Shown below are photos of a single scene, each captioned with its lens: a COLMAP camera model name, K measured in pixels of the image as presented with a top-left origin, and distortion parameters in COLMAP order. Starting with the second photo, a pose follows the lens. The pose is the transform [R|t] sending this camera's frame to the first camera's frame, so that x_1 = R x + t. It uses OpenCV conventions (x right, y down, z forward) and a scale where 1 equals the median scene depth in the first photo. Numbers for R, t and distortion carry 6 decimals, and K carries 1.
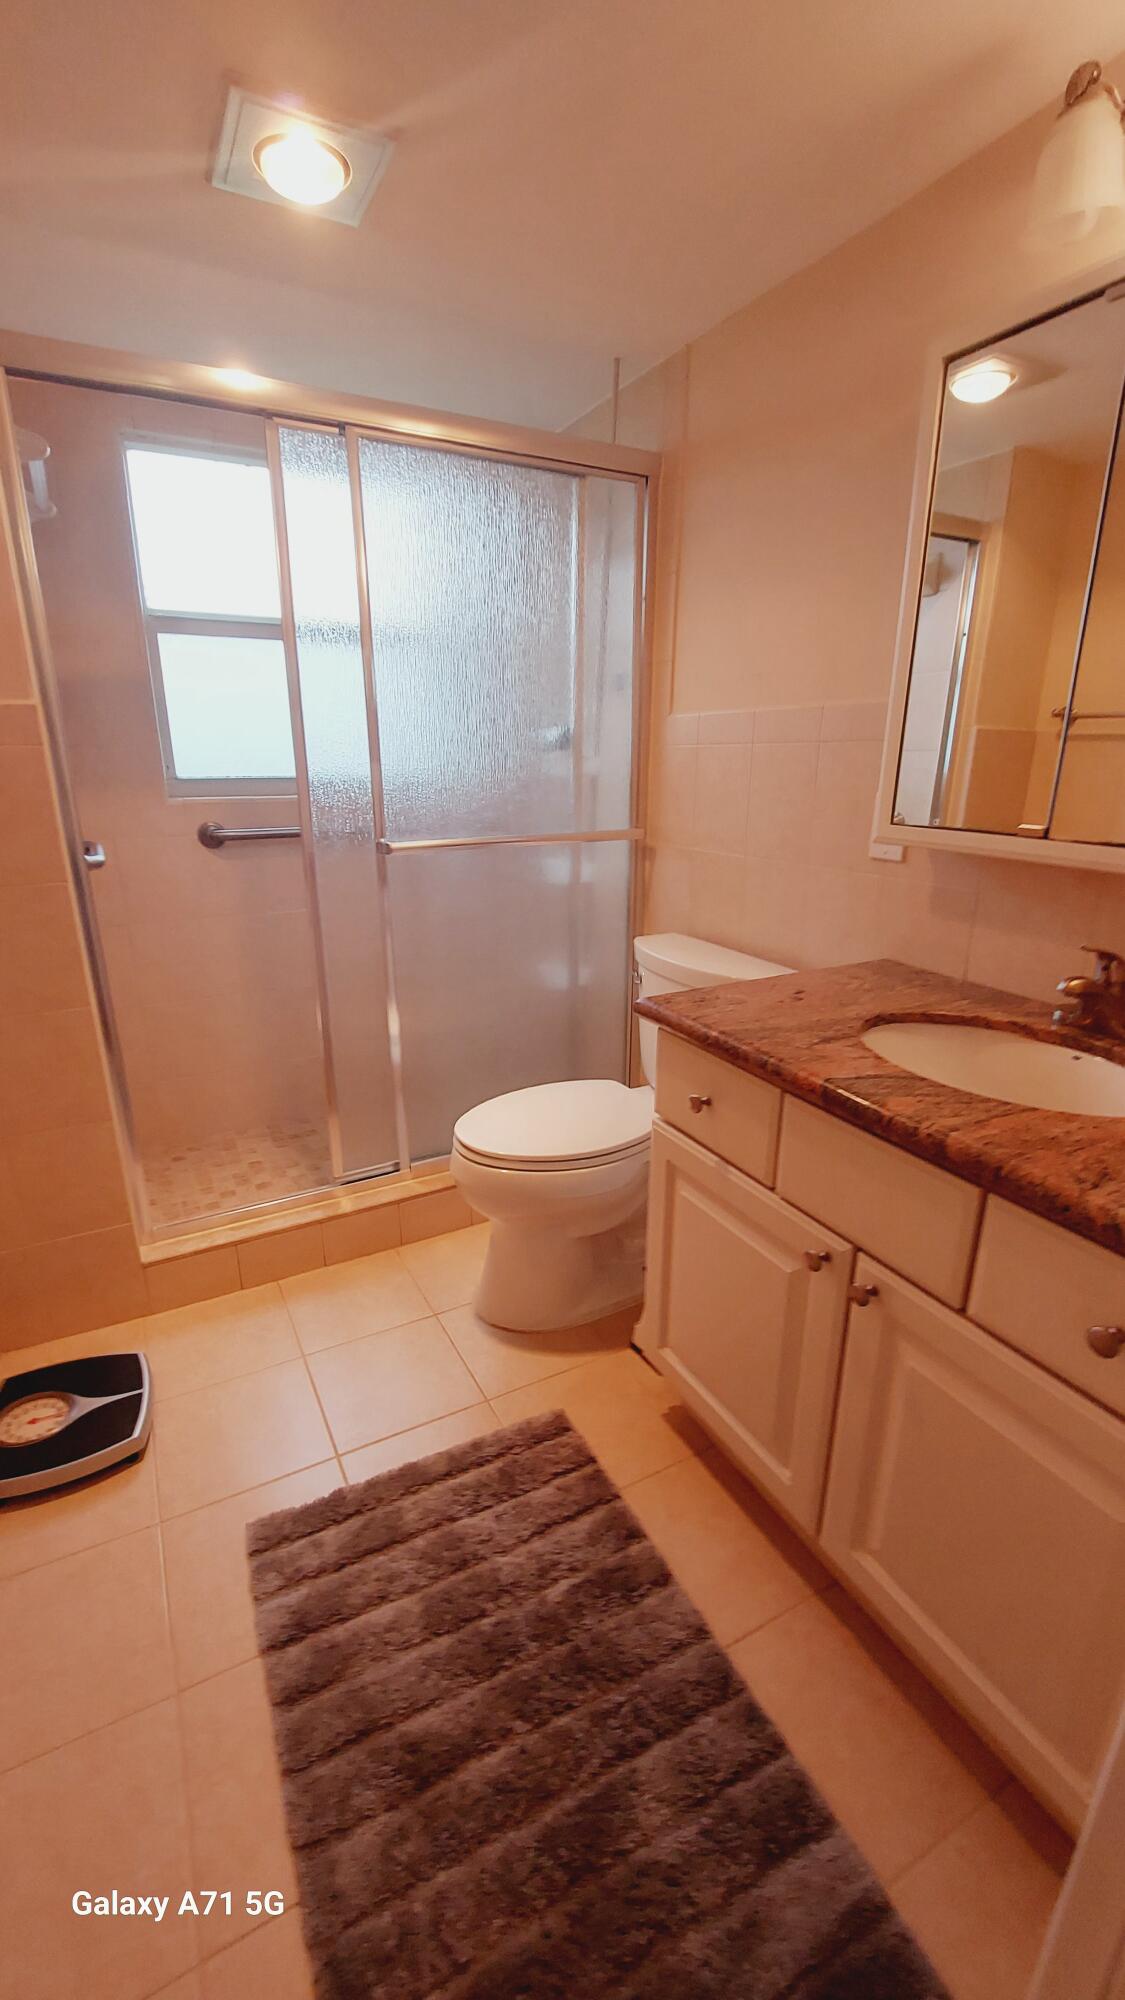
lens RADIAL K [[805.1, 0, 560.1], [0, 805.1, 1004.5], [0, 0, 1]] dist [-0.013077, 0.000475]
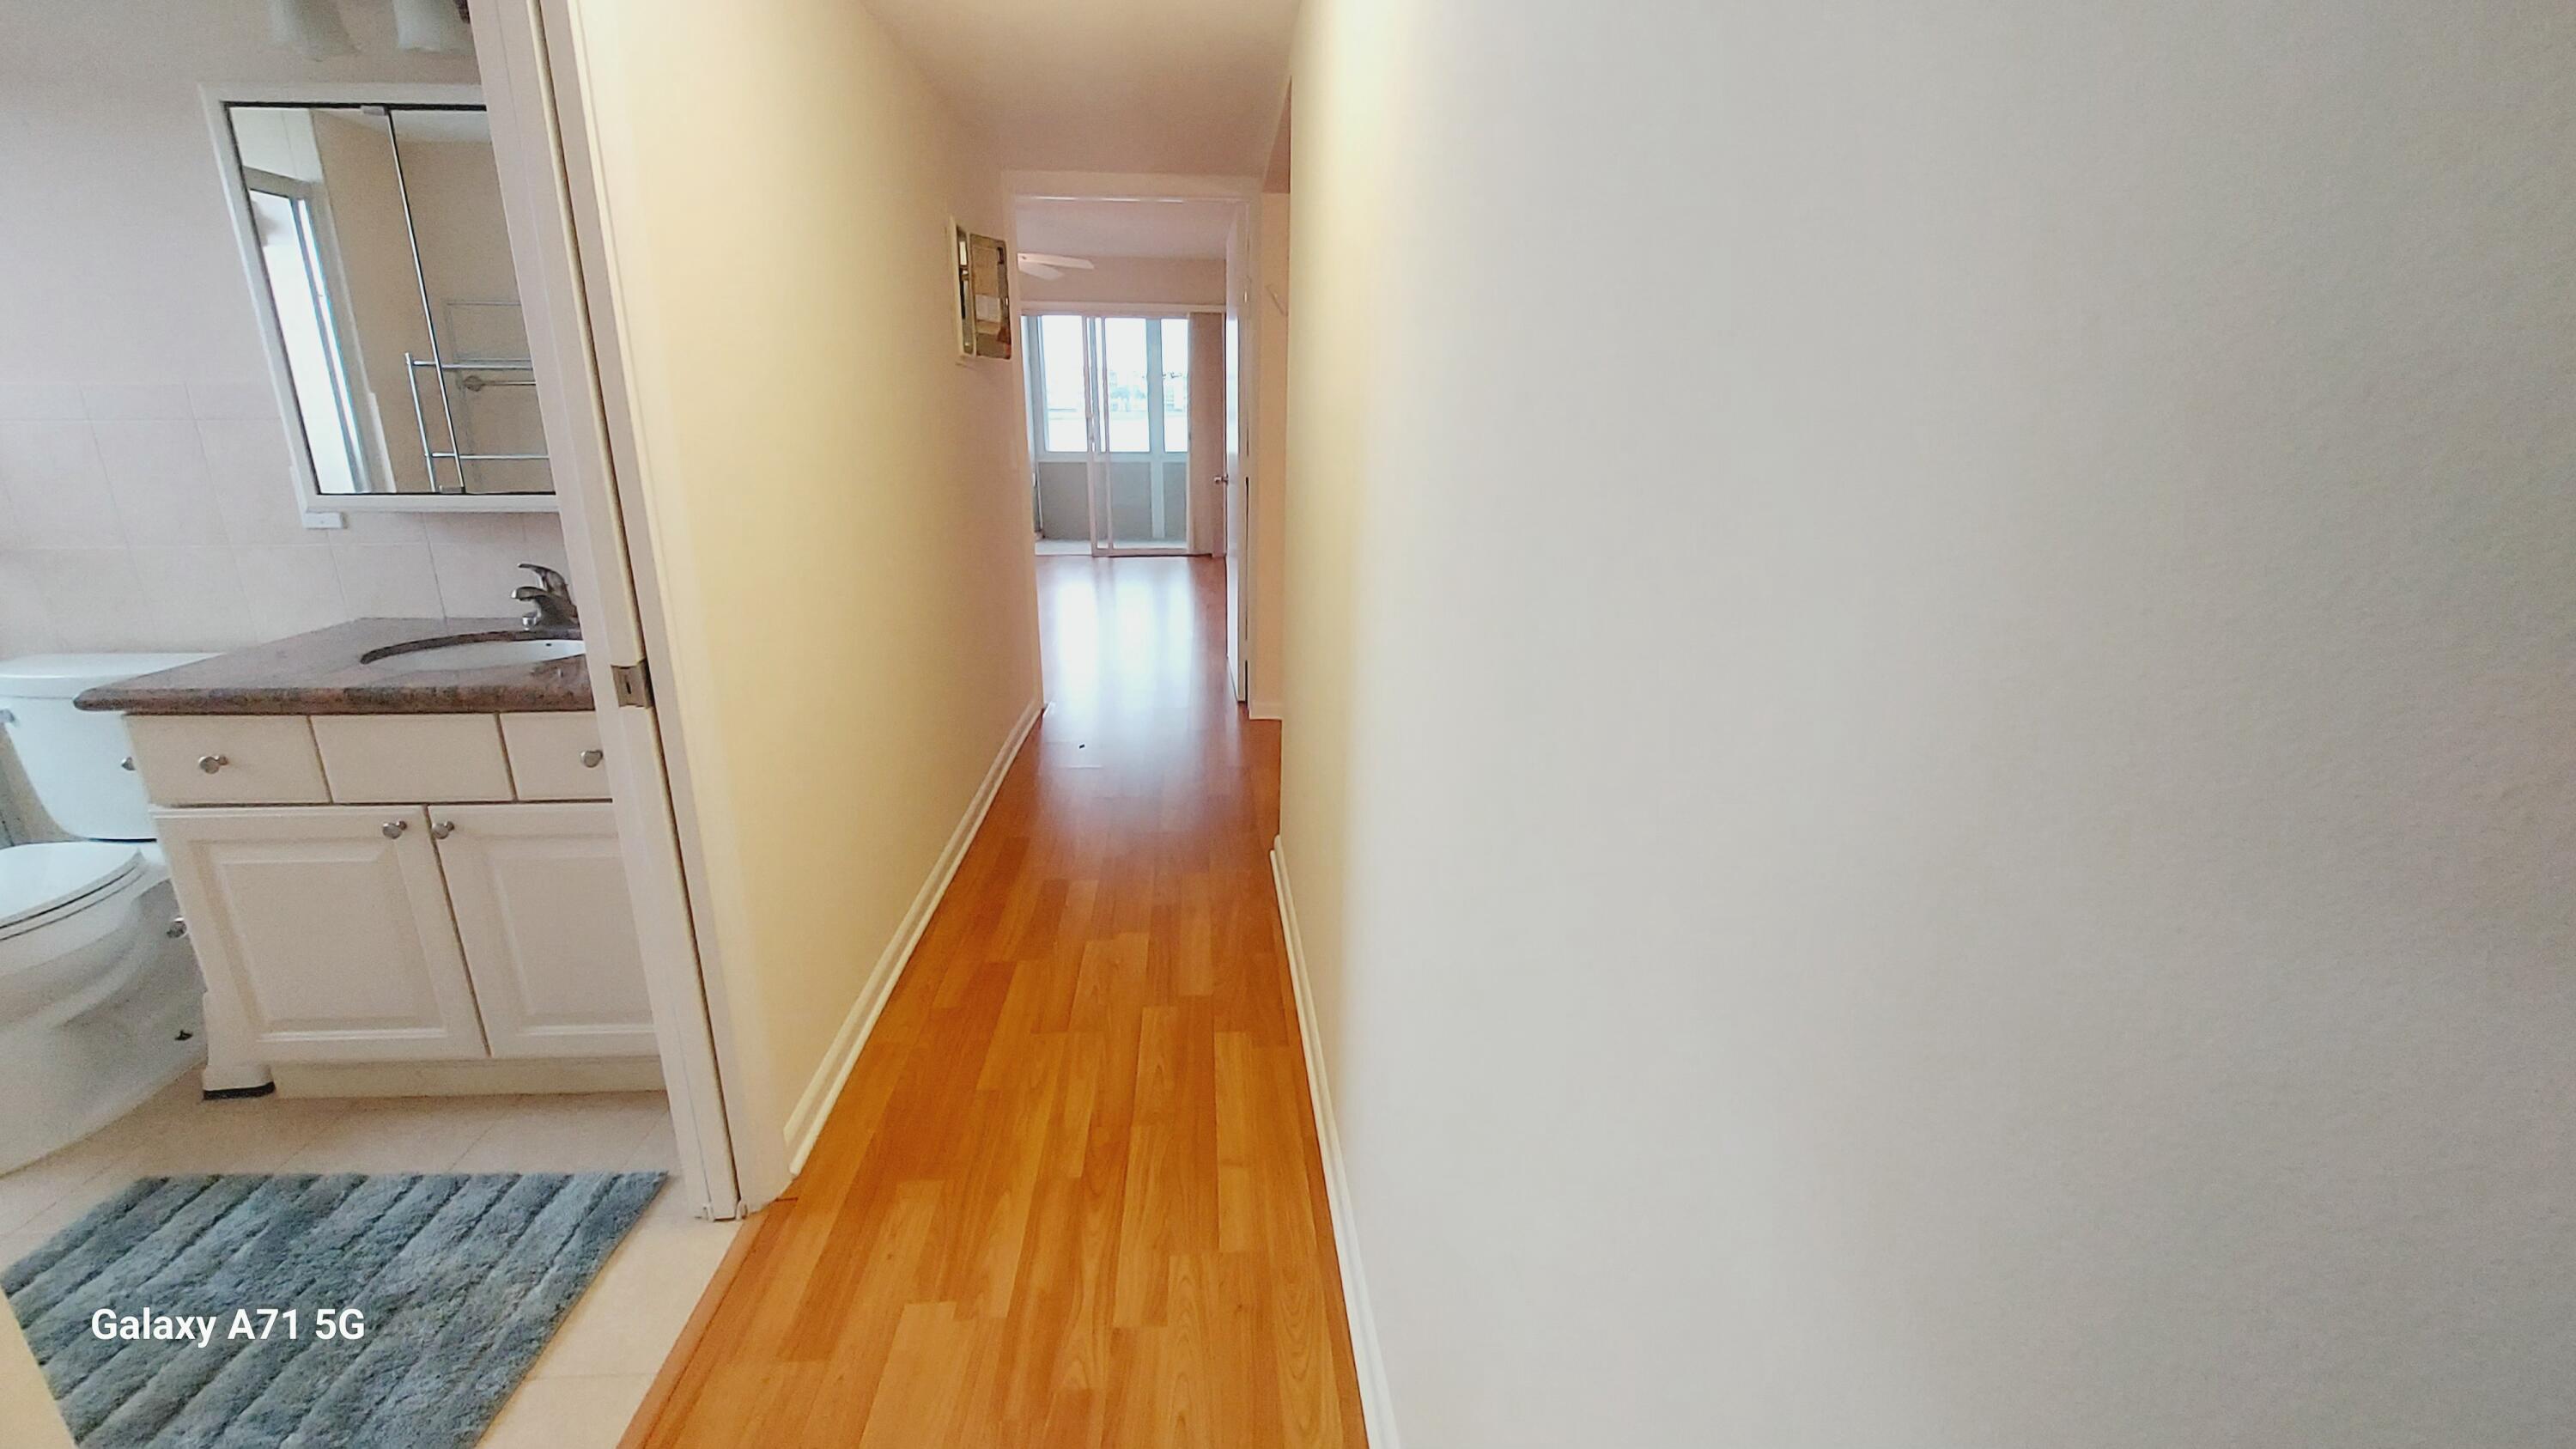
lens RADIAL K [[1037.2, 0, 1279.6], [0, 1037.2, 719.9], [0, 0, 1]] dist [-0.013077, 0.000475]
pose [[0.407738, -0.266757, 0.873264, -0.444138], [0.262940, 0.950165, 0.167479, 0.222364], [-0.874421, 0.161329, 0.457559, -0.921094]]
